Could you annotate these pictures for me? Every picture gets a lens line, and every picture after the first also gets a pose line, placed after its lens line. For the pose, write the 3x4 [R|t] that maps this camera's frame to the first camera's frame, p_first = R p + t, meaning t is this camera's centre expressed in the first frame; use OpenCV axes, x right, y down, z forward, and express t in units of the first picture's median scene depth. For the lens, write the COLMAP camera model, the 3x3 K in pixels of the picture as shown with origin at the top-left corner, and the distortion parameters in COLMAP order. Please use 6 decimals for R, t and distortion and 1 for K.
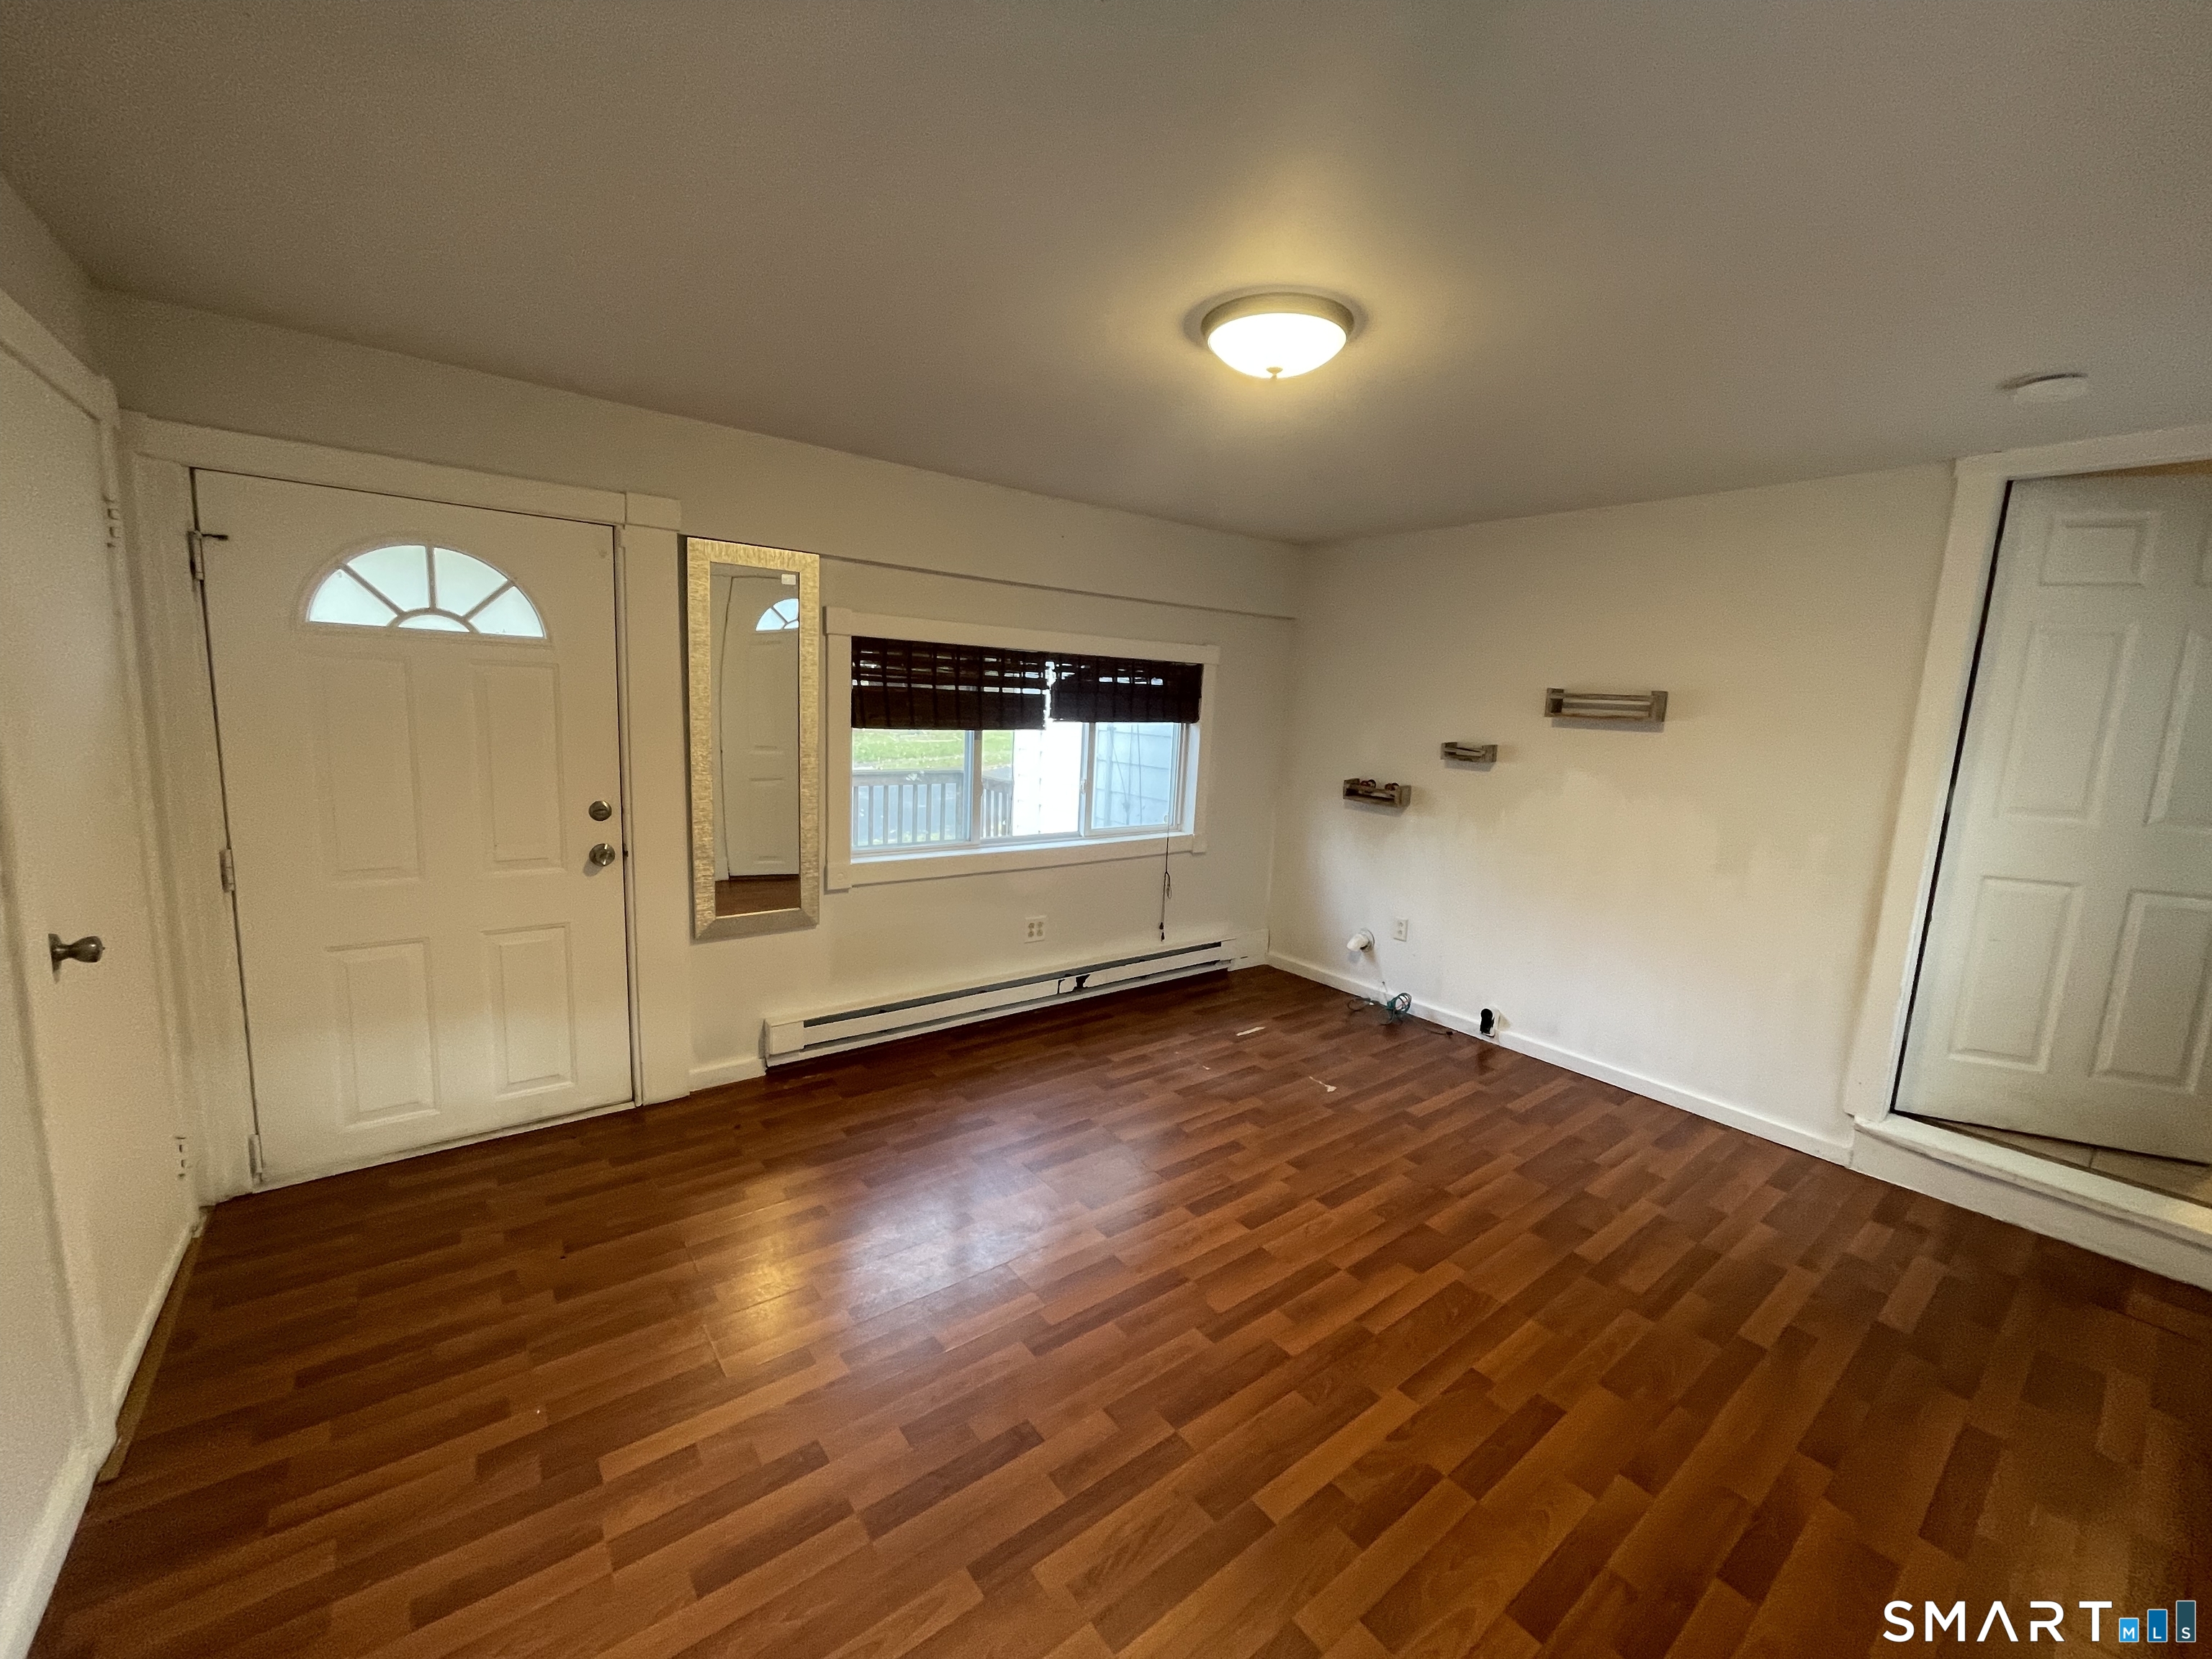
lens RADIAL K [[894.9, 0, 1120.0], [0, 894.9, 831.0], [0, 0, 1]] dist [0.003359, -0.000010]
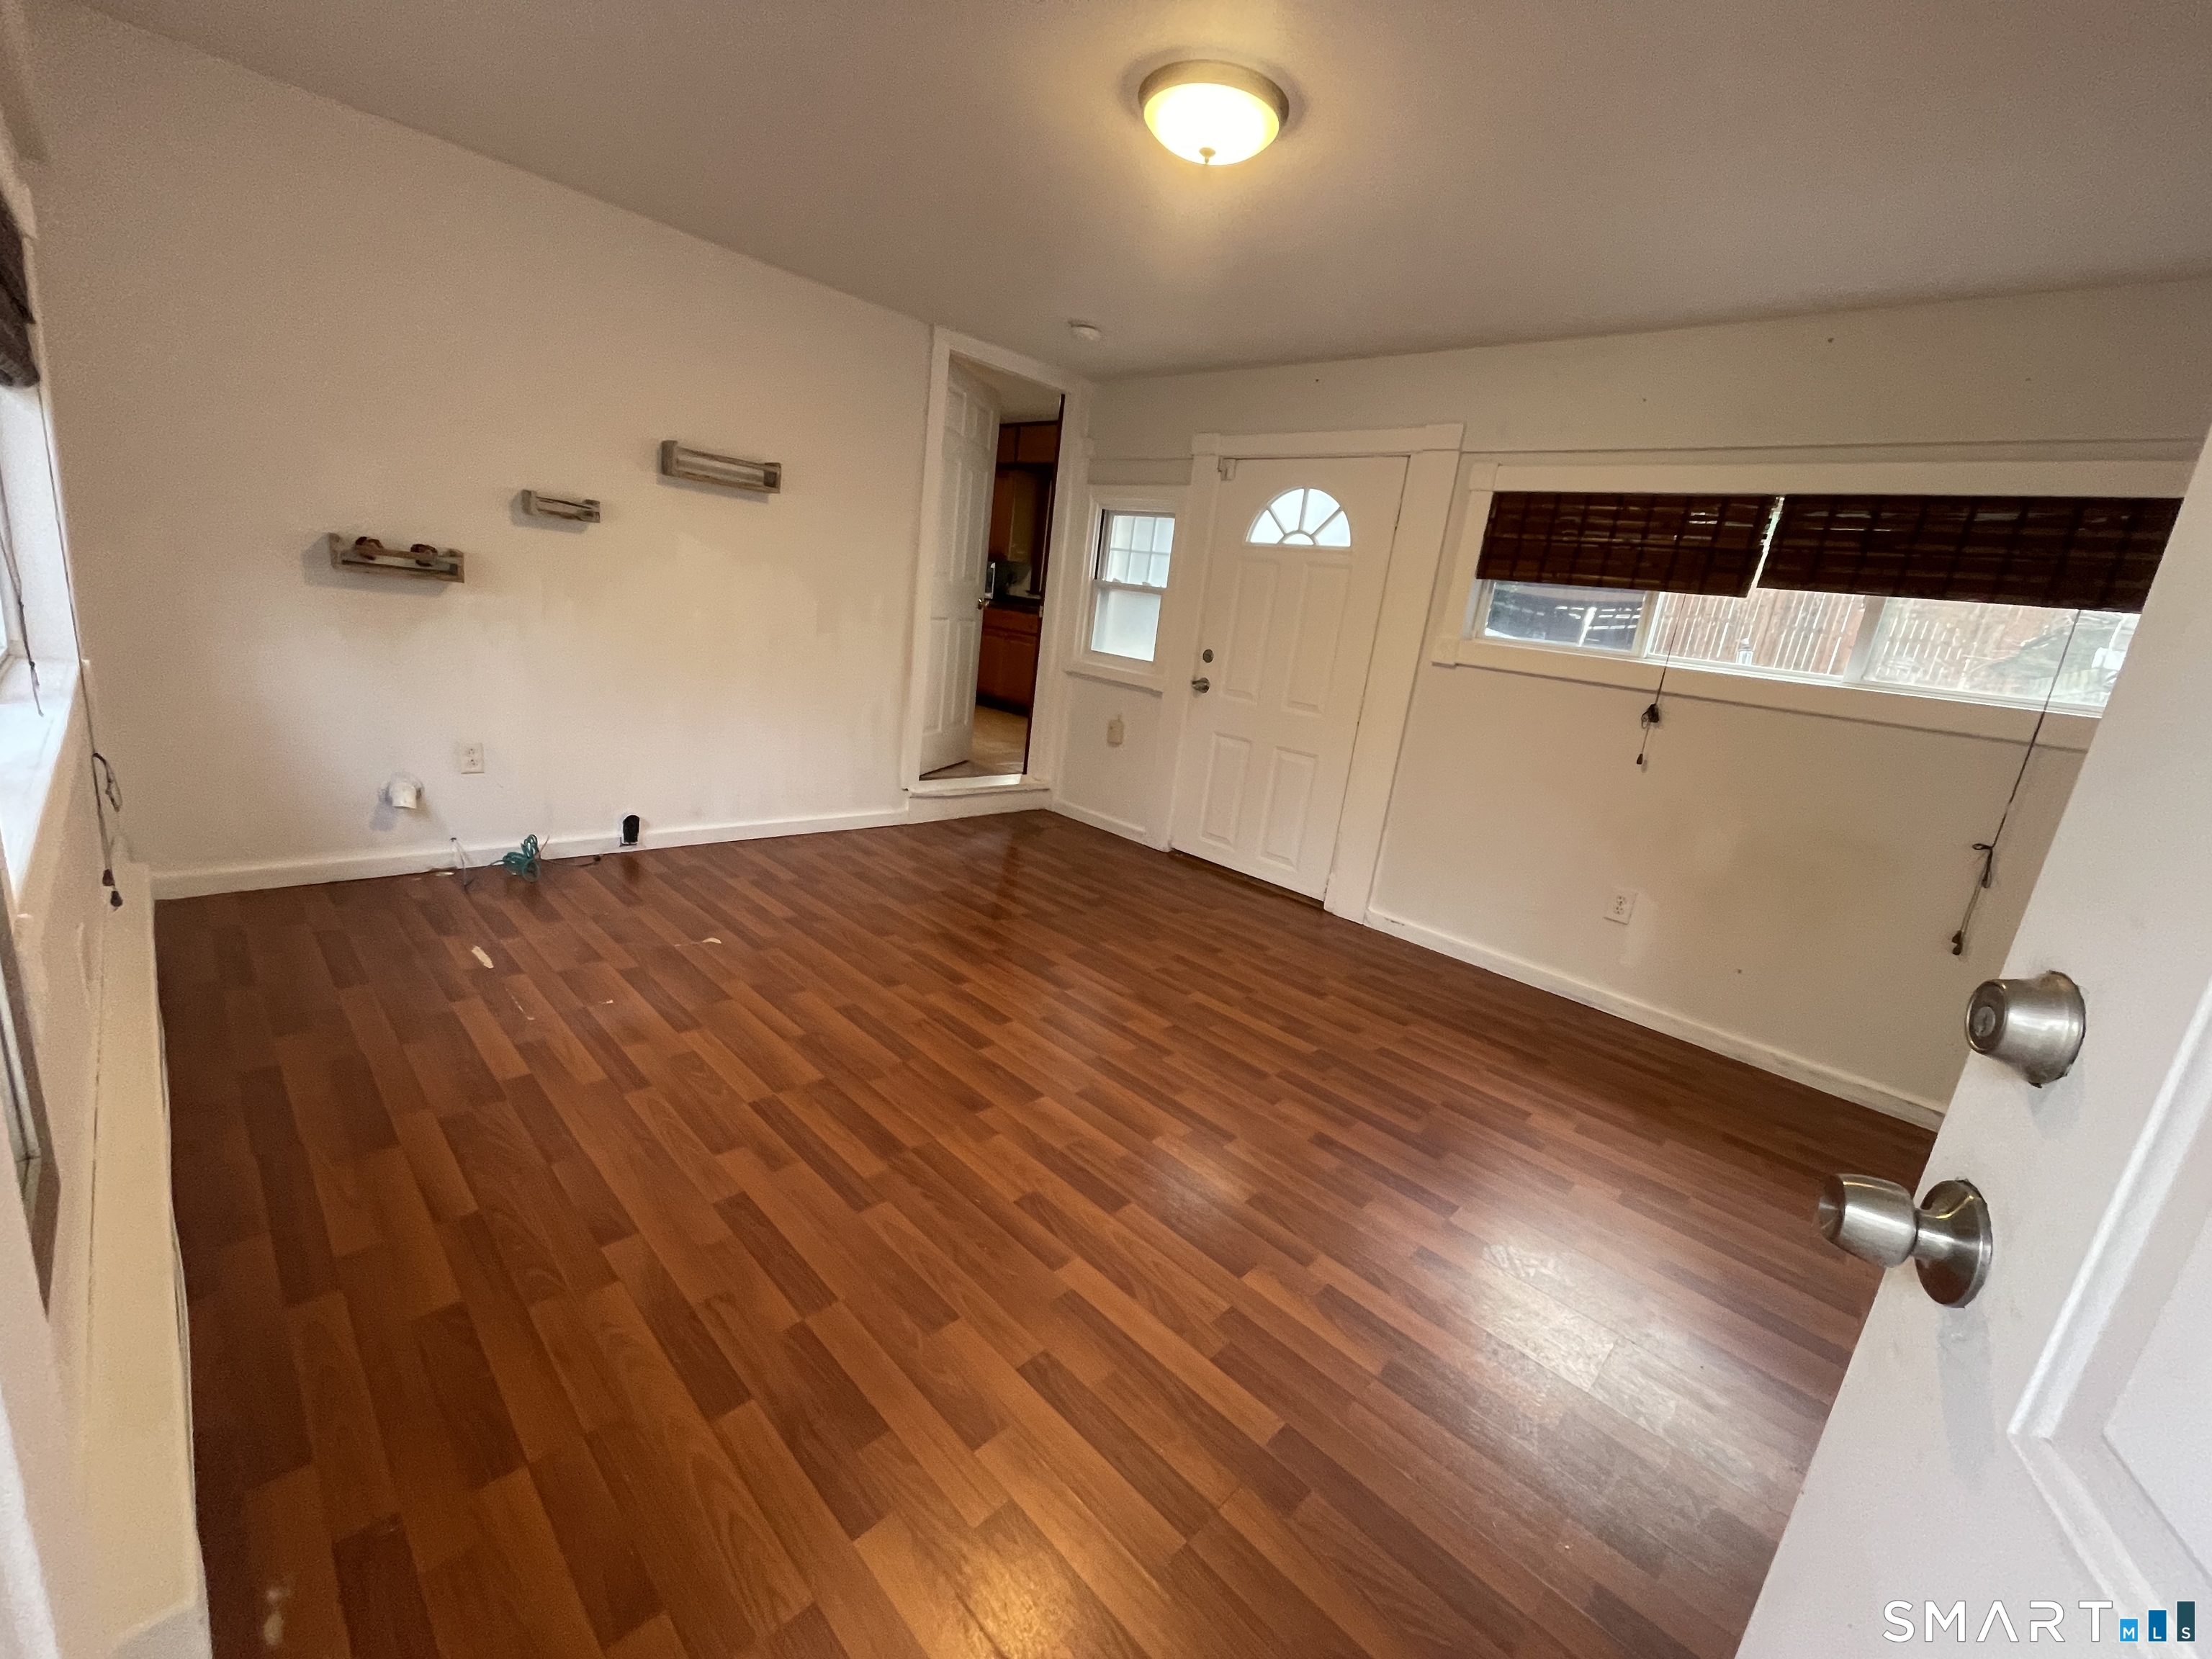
lens RADIAL K [[894.9, 0, 1117.4], [0, 894.9, 831.7], [0, 0, 1]] dist [0.003359, -0.000010]
pose [[-0.136695, -0.301250, 0.943696, -0.568815], [0.017408, 0.951761, 0.306346, -0.056501], [-0.990460, 0.058304, -0.124857, 0.726270]]
